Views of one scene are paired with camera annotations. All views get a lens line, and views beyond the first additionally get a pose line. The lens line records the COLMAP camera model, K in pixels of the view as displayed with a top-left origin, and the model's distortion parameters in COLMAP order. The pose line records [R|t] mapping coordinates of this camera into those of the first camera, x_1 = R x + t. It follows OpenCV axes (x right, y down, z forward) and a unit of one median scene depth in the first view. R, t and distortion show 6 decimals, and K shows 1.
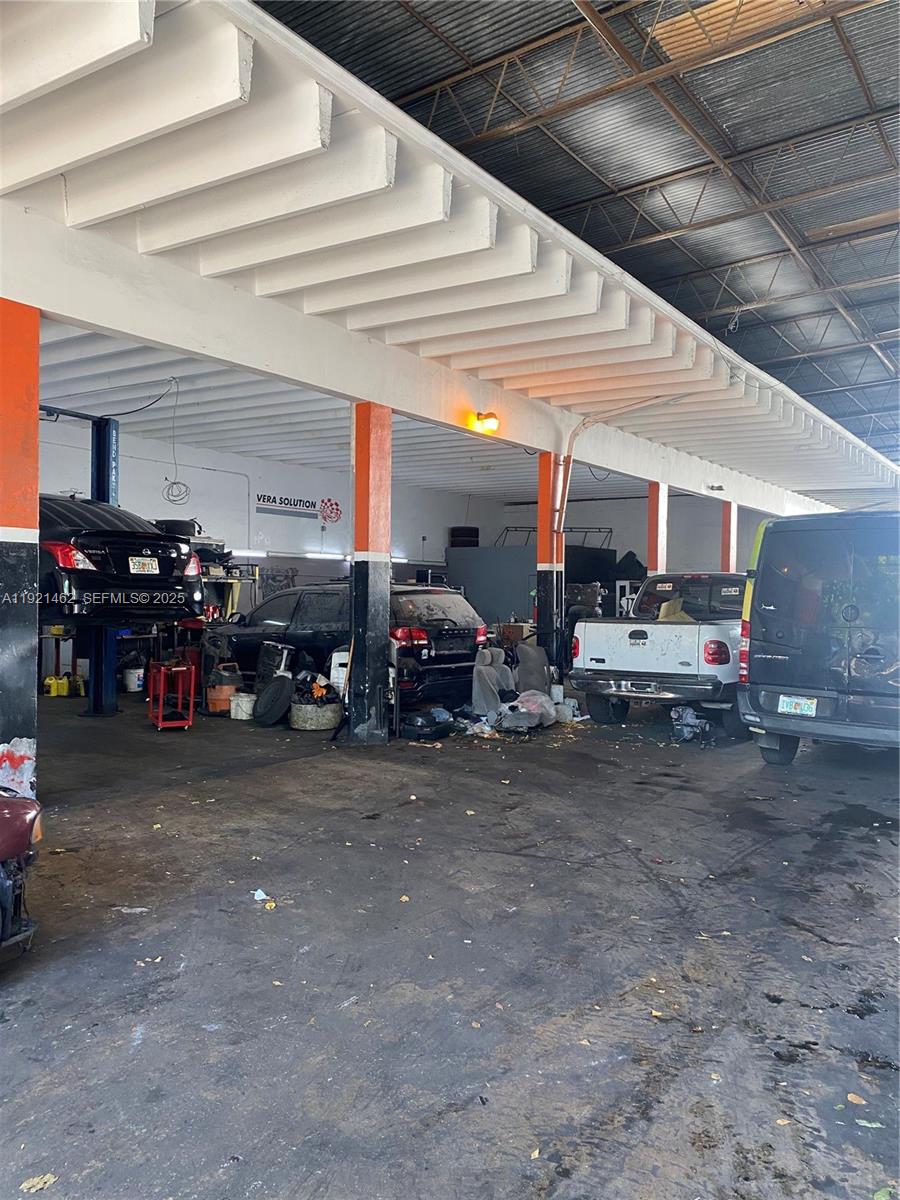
lens RADIAL K [[934.1, 0, 452.0], [0, 934.1, 579.9], [0, 0, 1]] dist [0.025697, -0.030276]
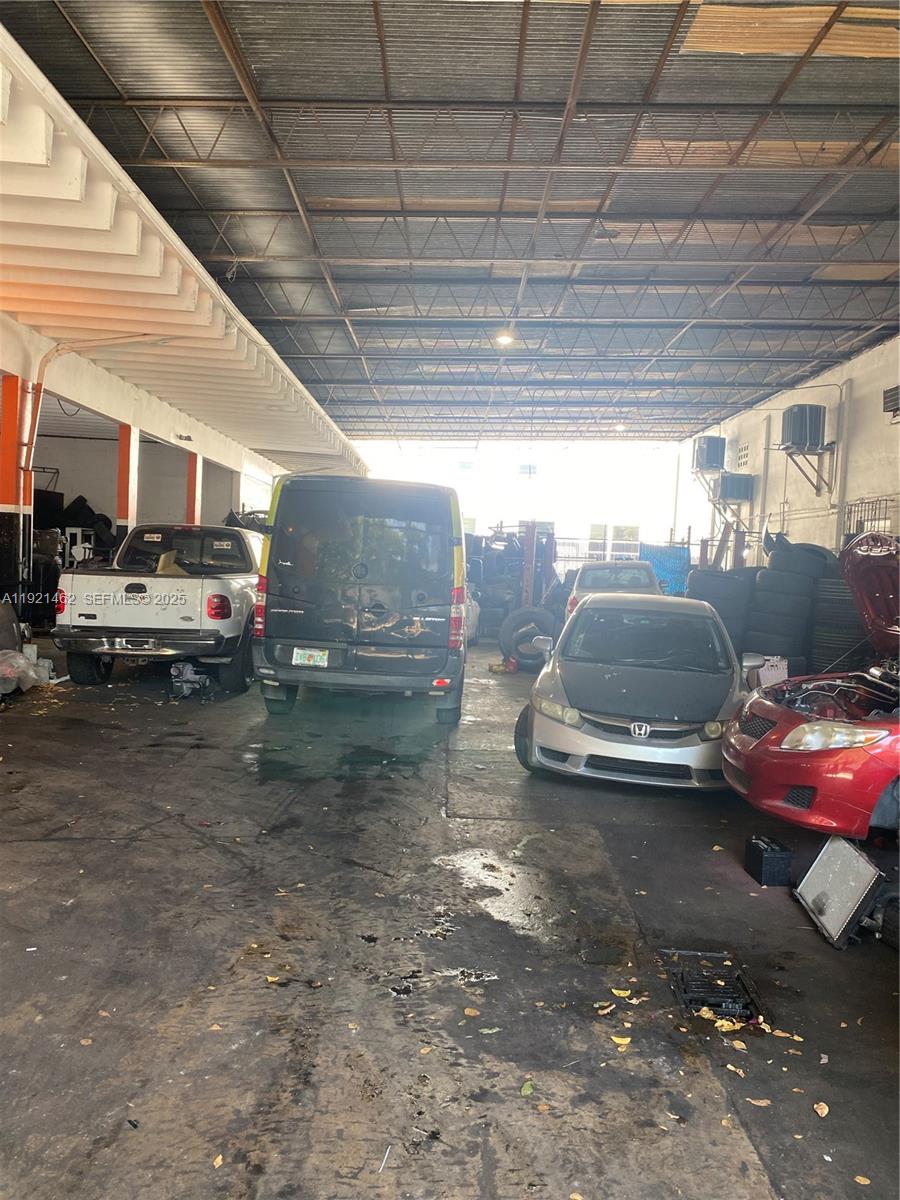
lens RADIAL K [[934.1, 0, 452.0], [0, 934.1, 579.9], [0, 0, 1]] dist [0.025697, -0.030276]
pose [[0.808619, 0.013834, 0.588170, -0.138538], [-0.044401, 0.998307, 0.037562, 0.001642], [-0.586655, -0.056488, 0.807865, 0.082355]]
